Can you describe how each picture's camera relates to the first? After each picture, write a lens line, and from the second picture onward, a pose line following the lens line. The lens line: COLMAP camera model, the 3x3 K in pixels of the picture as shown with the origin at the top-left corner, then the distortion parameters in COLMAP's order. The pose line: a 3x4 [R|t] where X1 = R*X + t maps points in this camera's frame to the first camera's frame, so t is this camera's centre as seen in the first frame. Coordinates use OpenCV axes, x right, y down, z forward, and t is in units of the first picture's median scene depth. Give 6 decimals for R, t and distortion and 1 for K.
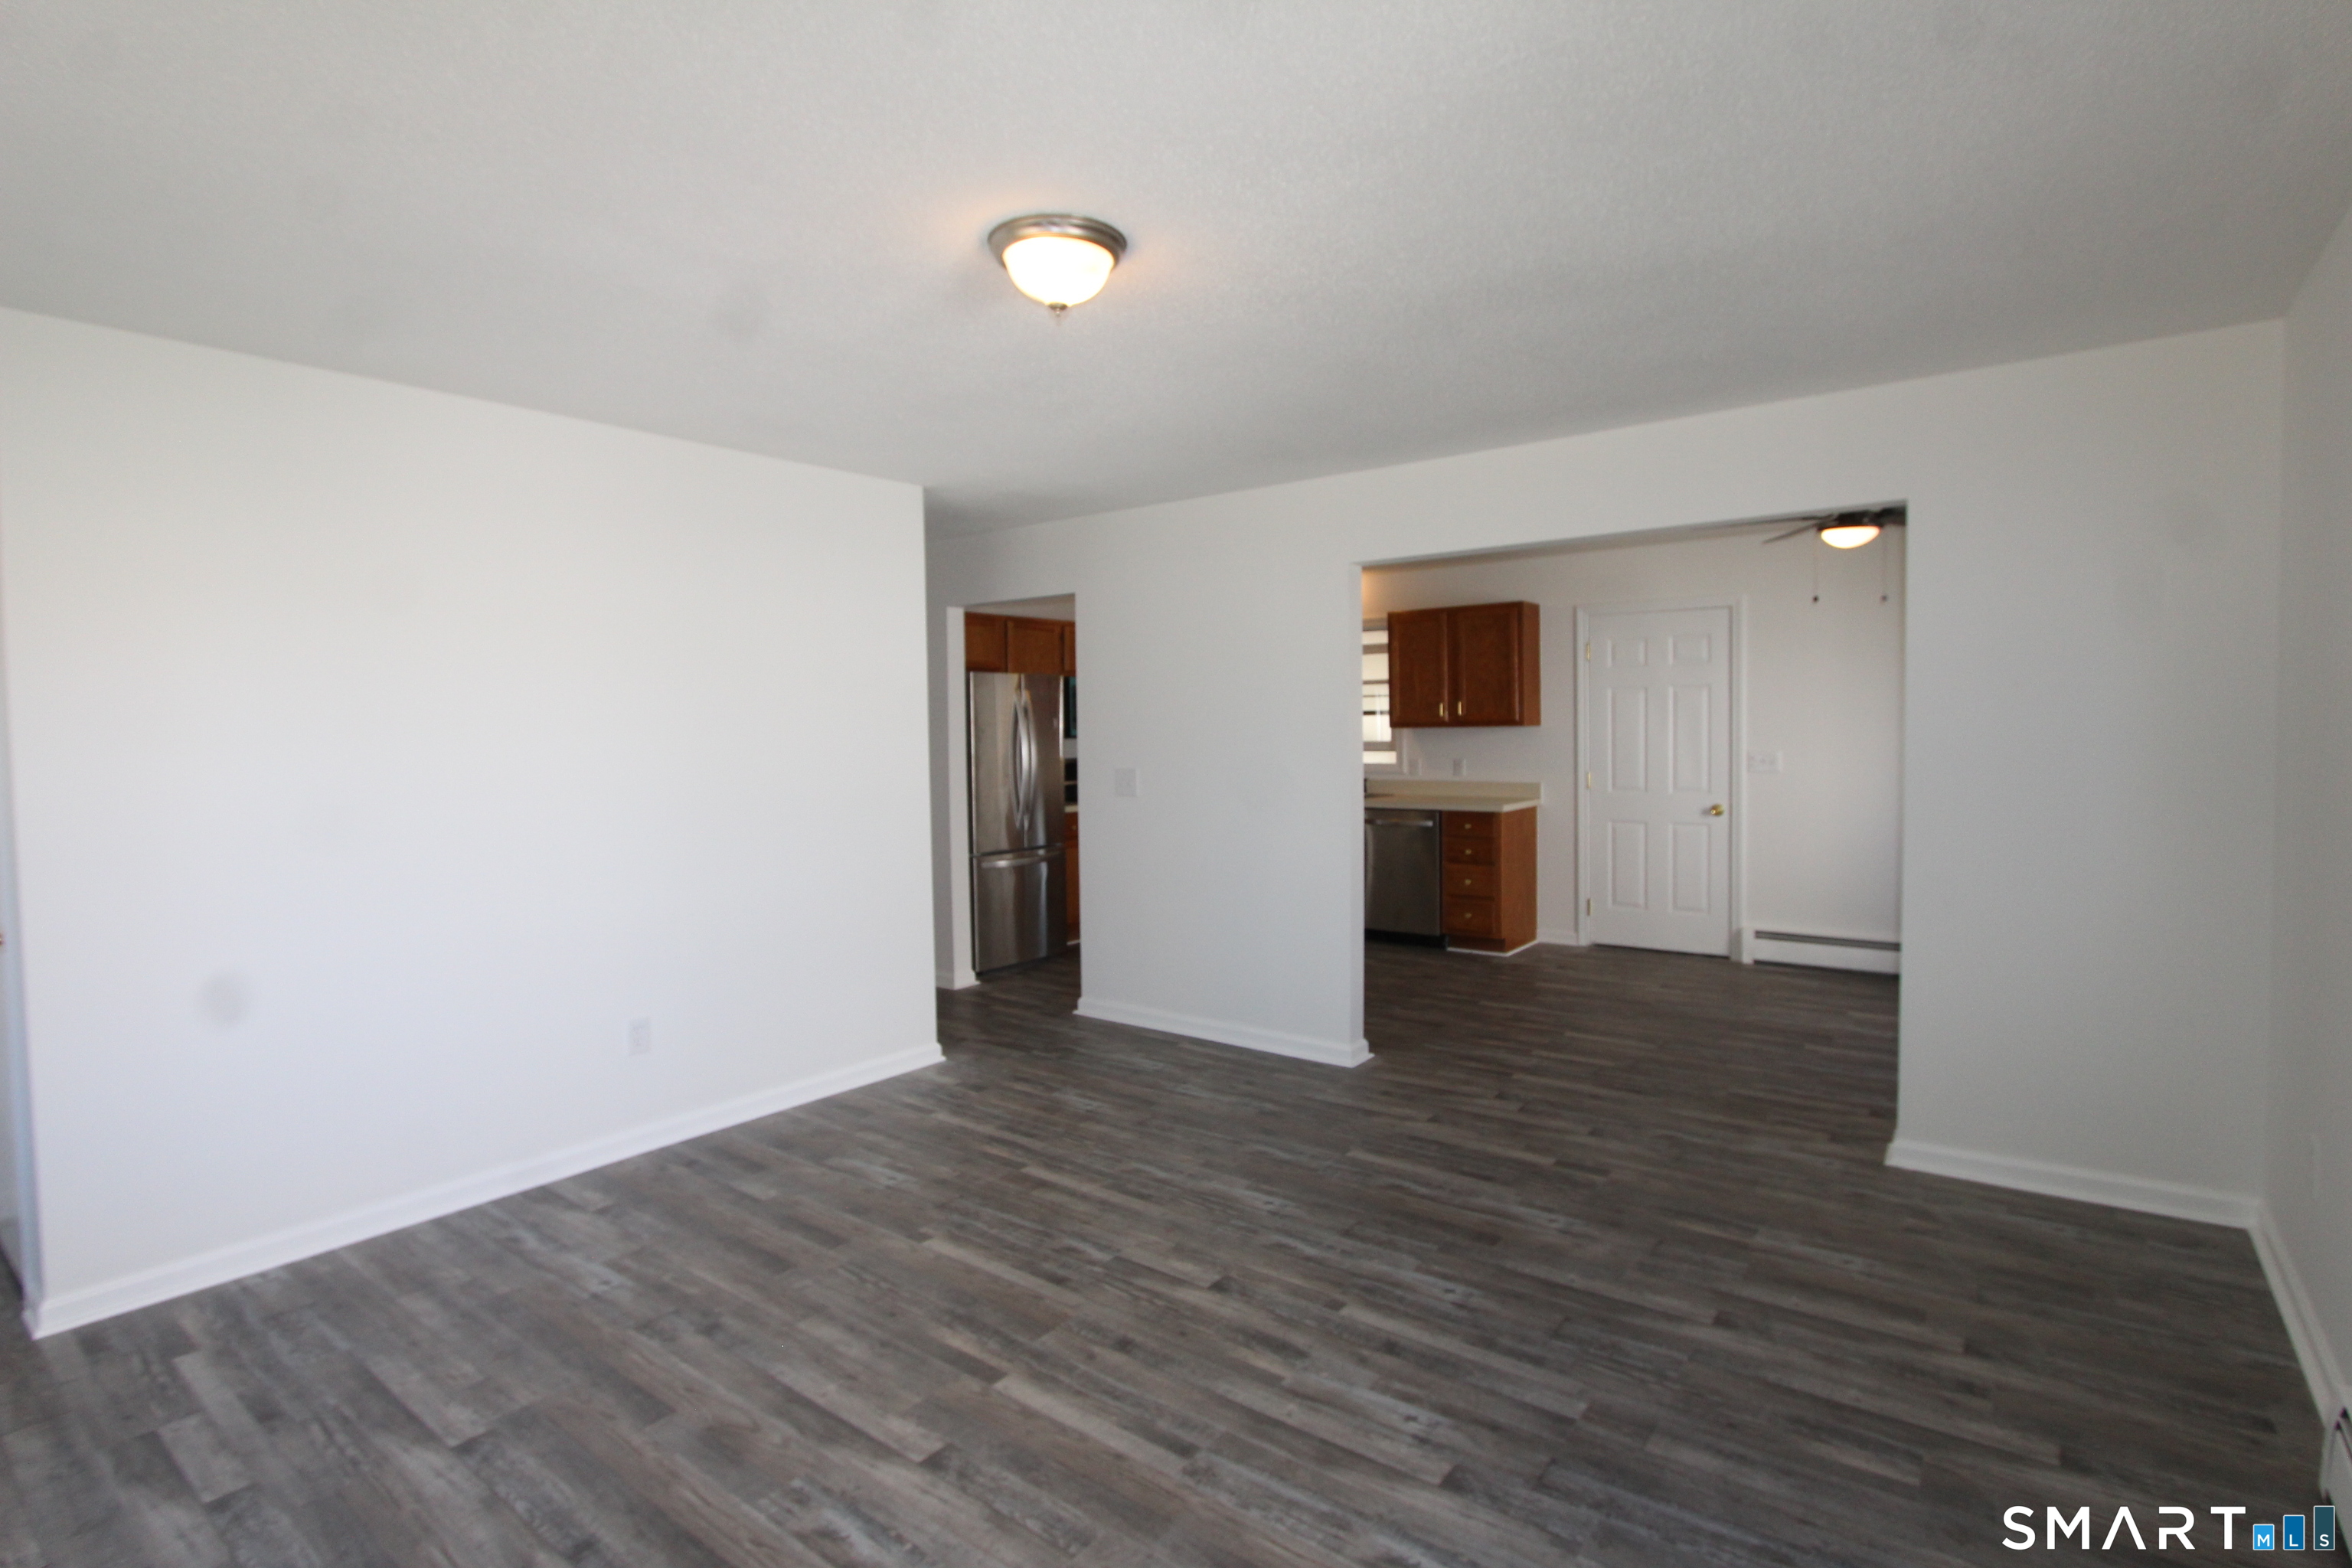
lens RADIAL K [[1087.1, 0, 1196.8], [0, 1087.1, 775.9], [0, 0, 1]] dist [-0.020834, 0.003122]
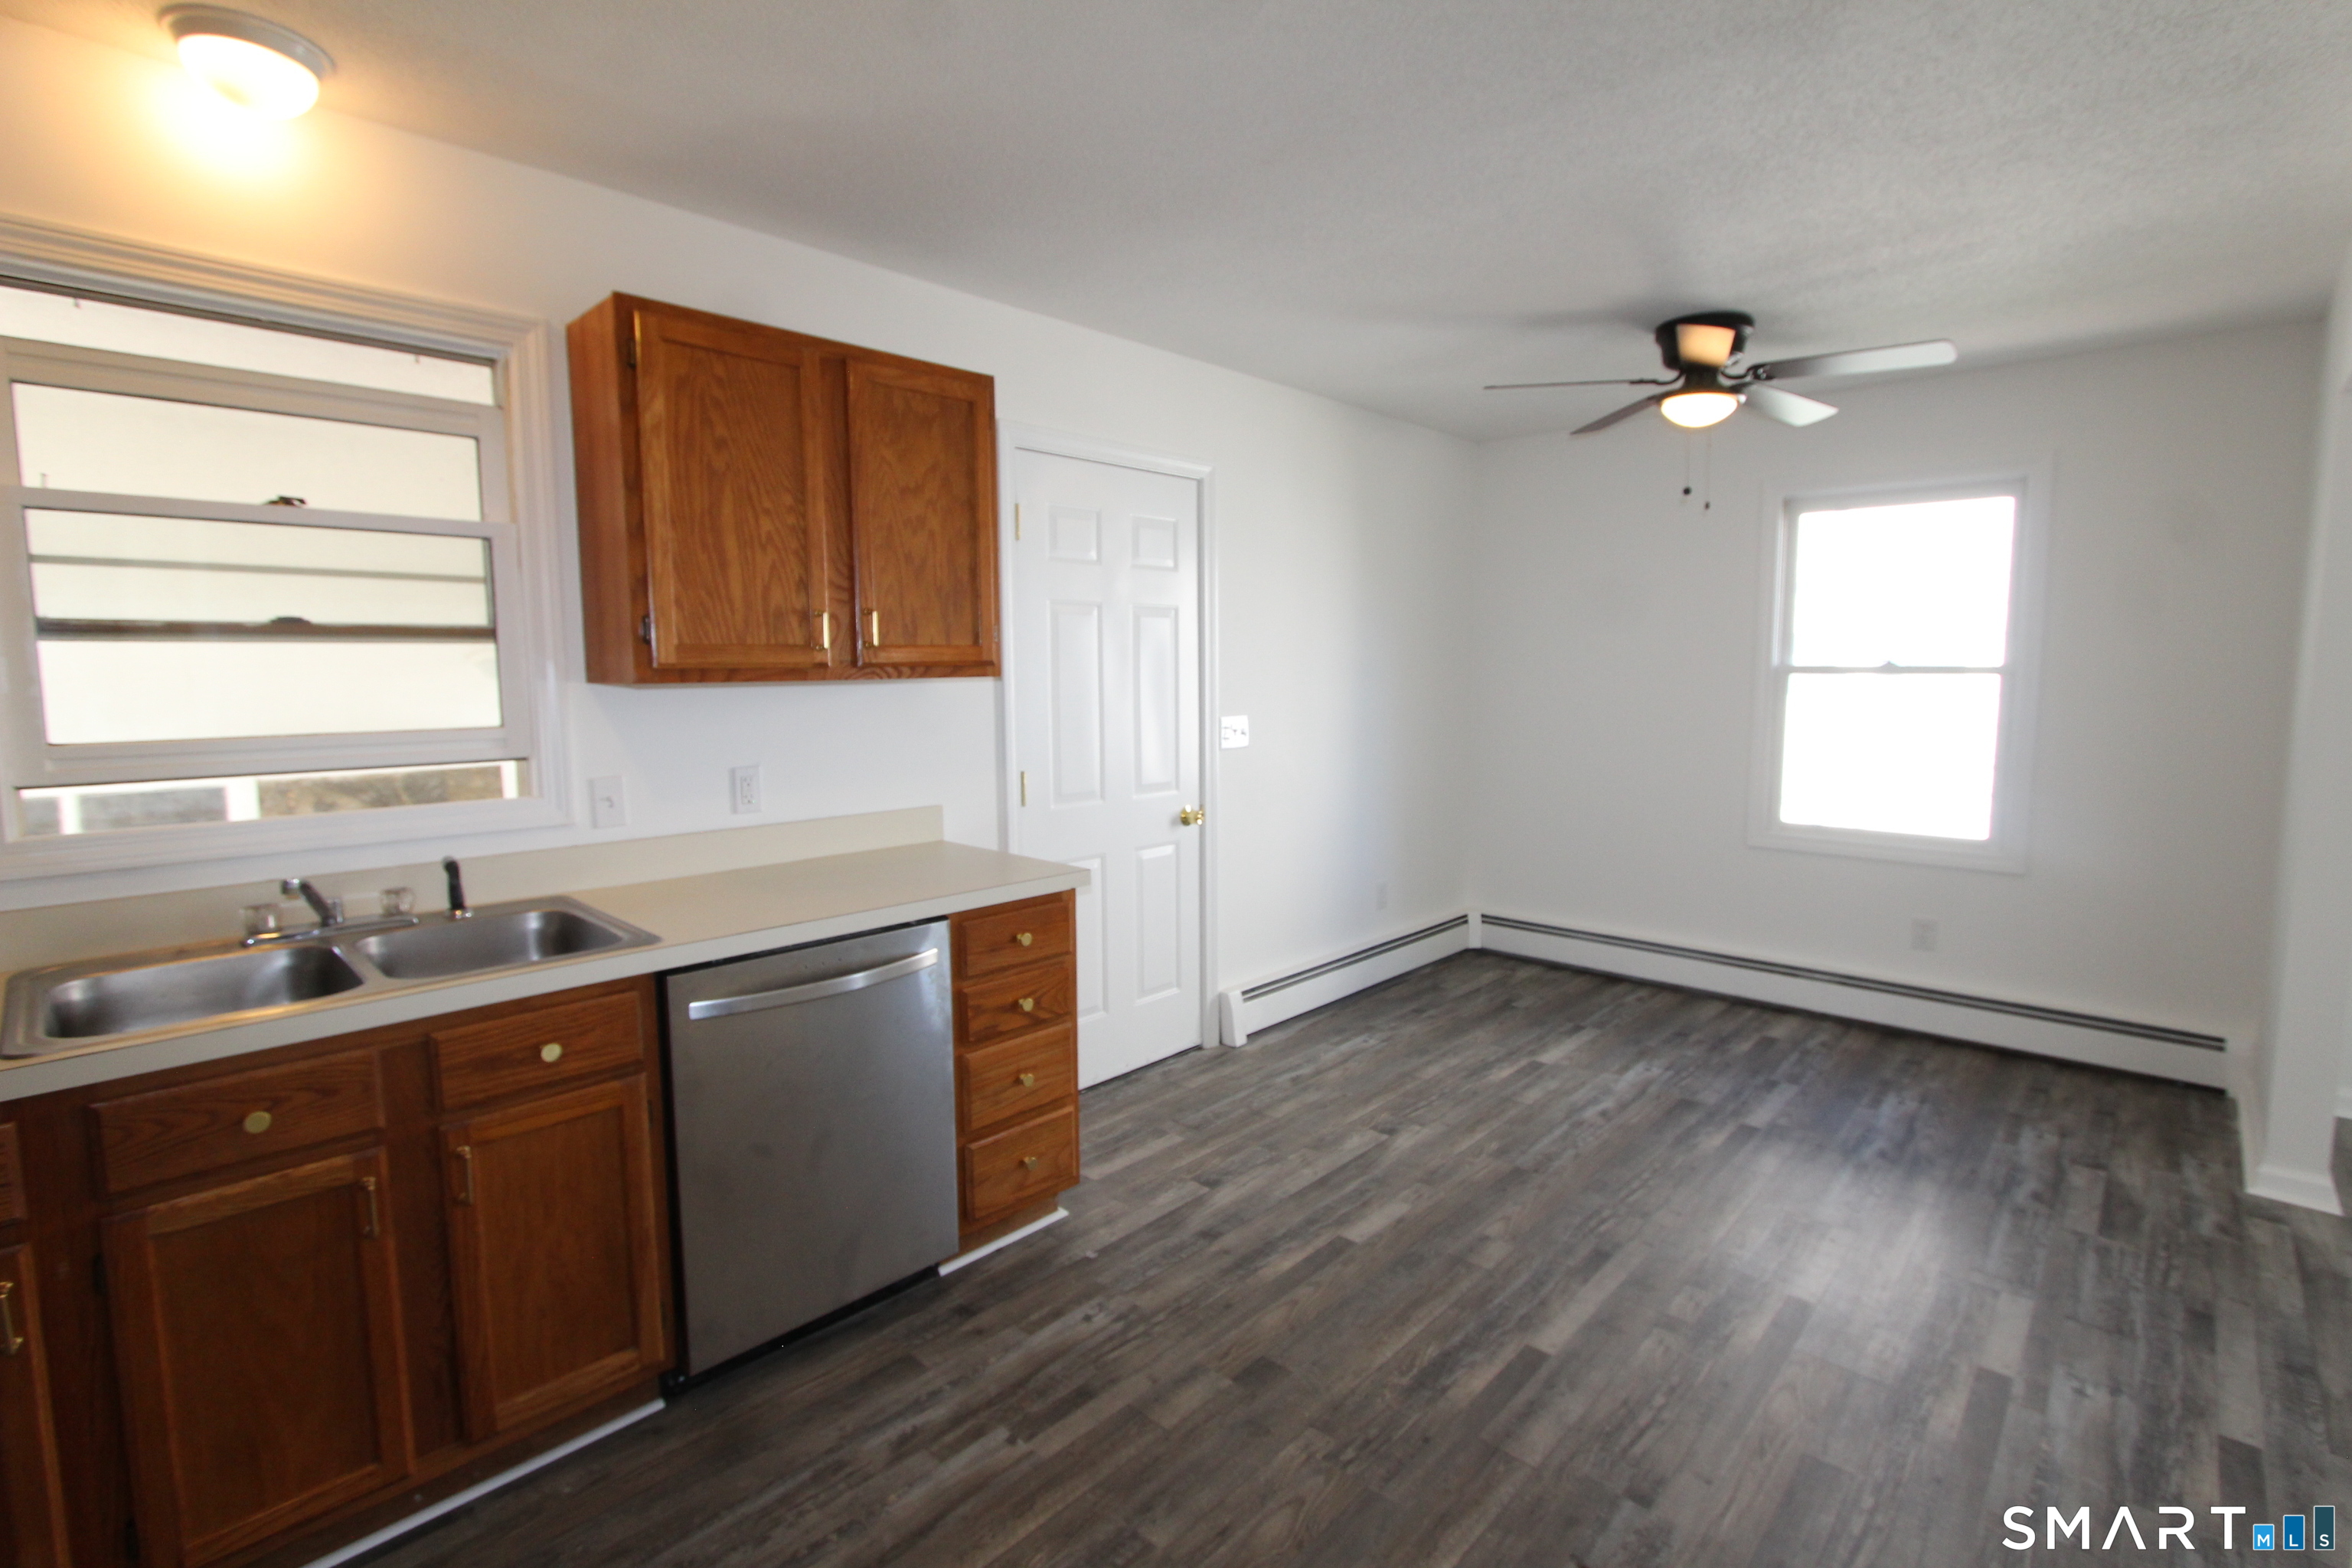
lens RADIAL K [[1087.1, 0, 1177.1], [0, 1087.1, 773.0], [0, 0, 1]] dist [-0.020834, 0.003122]
pose [[0.120408, -0.084659, 0.989108, -0.115304], [0.047320, 0.995714, 0.079464, -0.038633], [-0.991596, 0.037237, 0.123898, 0.868915]]
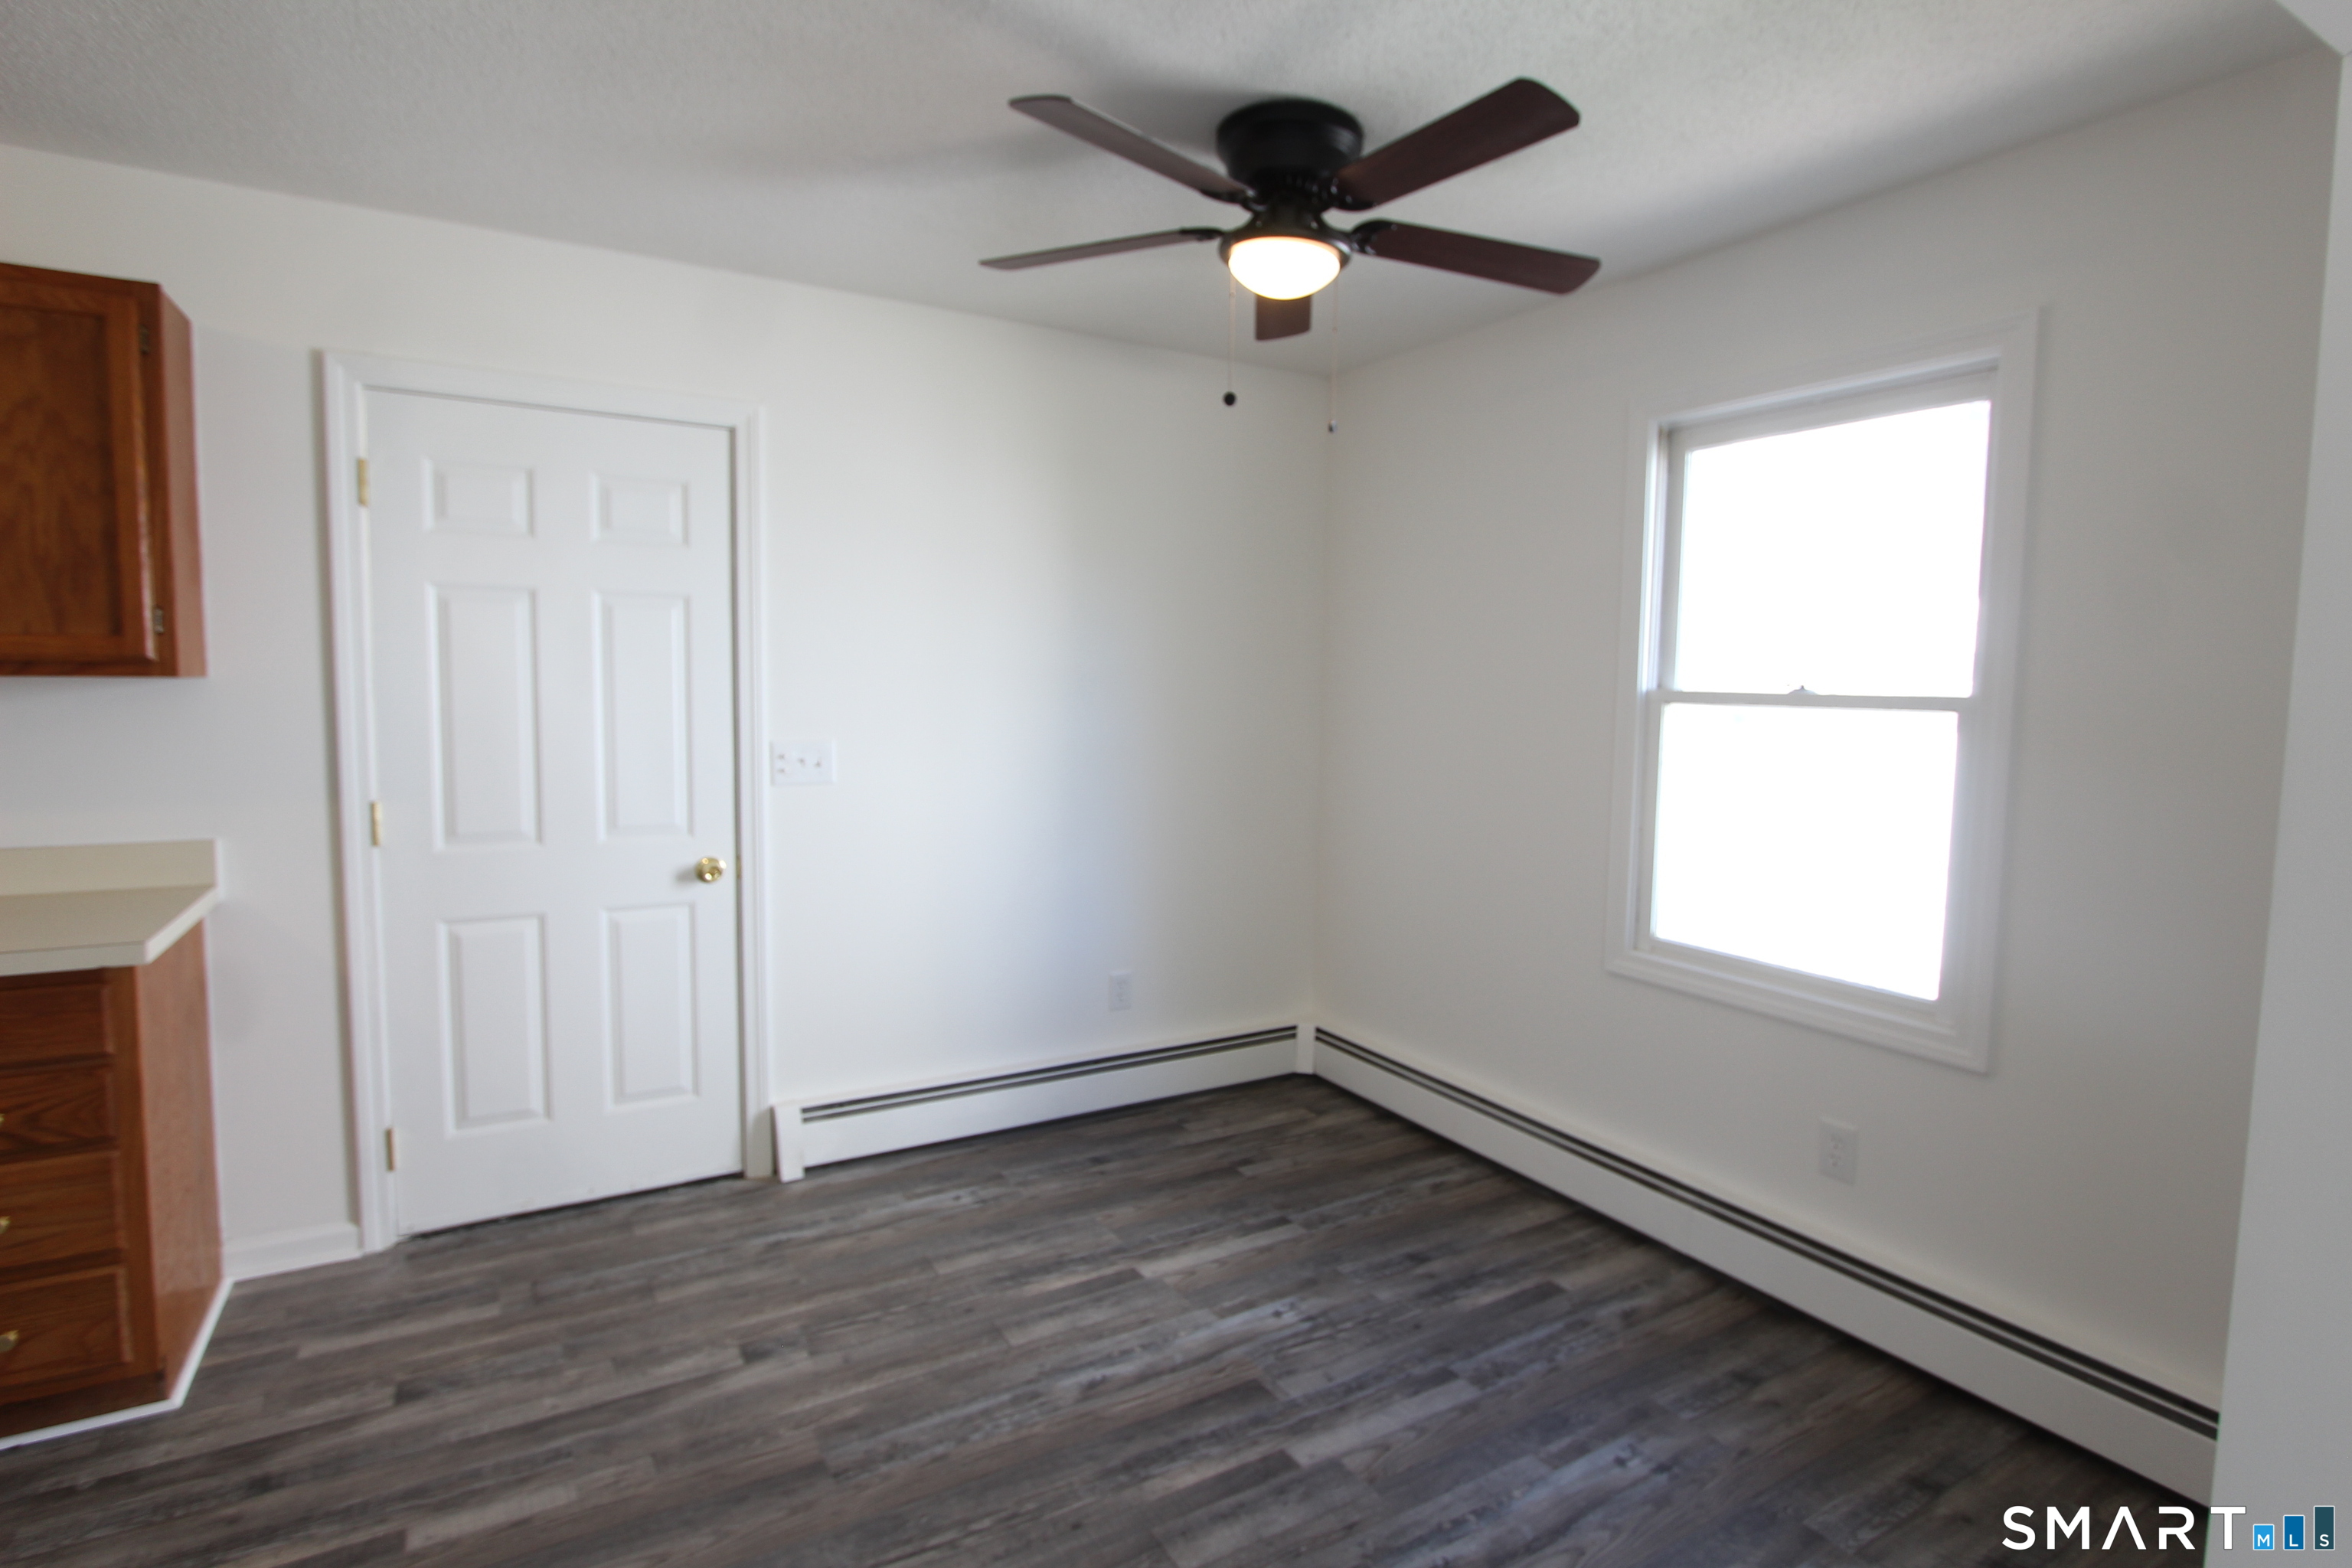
lens RADIAL K [[1160.8, 0, 1183.7], [0, 1160.8, 767.7], [0, 0, 1]] dist [-0.015190, 0.002504]
pose [[0.389405, -0.048038, 0.919813, 0.099537], [0.019693, 0.998845, 0.043829, -0.027773], [-0.920856, 0.001046, 0.389901, 0.580652]]
